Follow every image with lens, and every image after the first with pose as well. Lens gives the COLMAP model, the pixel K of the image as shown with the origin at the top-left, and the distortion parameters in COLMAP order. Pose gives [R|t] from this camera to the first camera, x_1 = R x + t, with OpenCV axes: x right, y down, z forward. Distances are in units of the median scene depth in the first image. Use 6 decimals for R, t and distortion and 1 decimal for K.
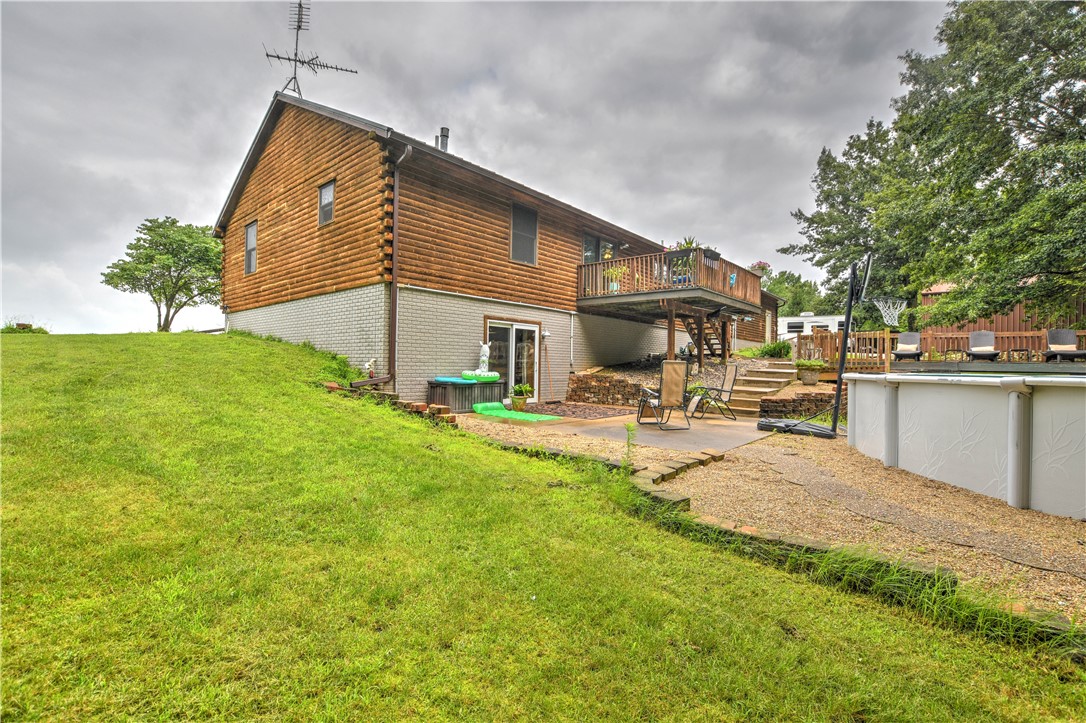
lens RADIAL K [[479.7, 0, 543.1], [0, 479.7, 362.6], [0, 0, 1]] dist [-0.035284, 0.006138]
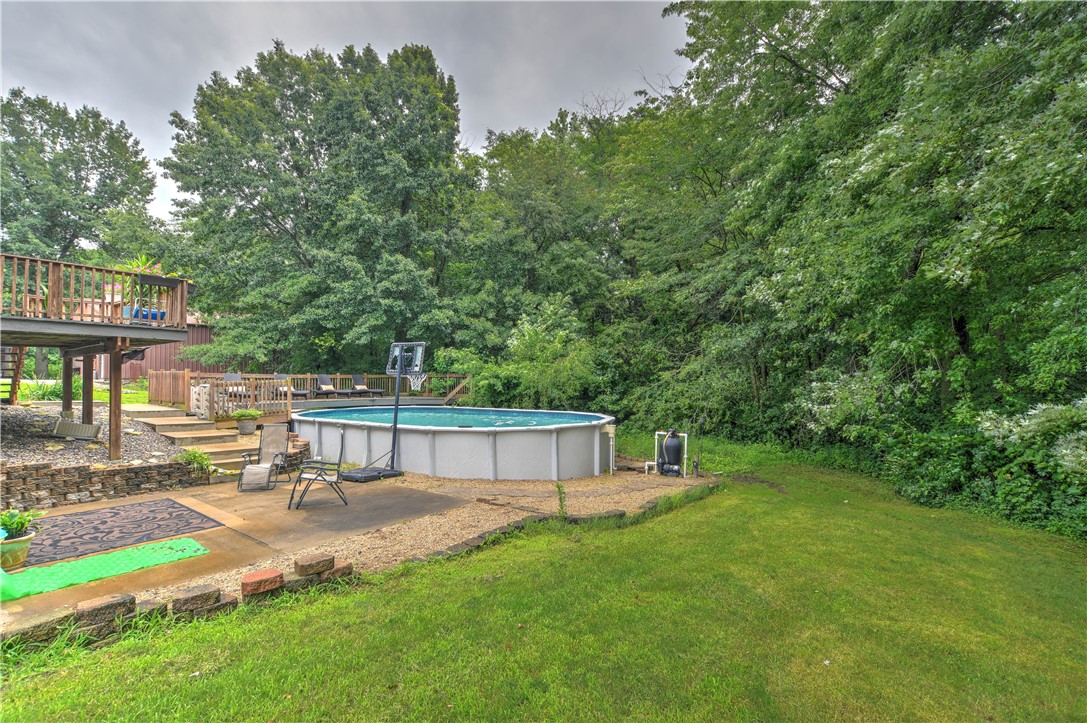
lens RADIAL K [[480.1, 0, 543.3], [0, 480.1, 364.8], [0, 0, 1]] dist [-0.035284, 0.006138]
pose [[-0.100332, 0.009754, 0.994906, -0.479850], [-0.001640, 0.999949, -0.009969, -0.084536], [-0.994953, -0.002632, -0.100311, 0.449929]]
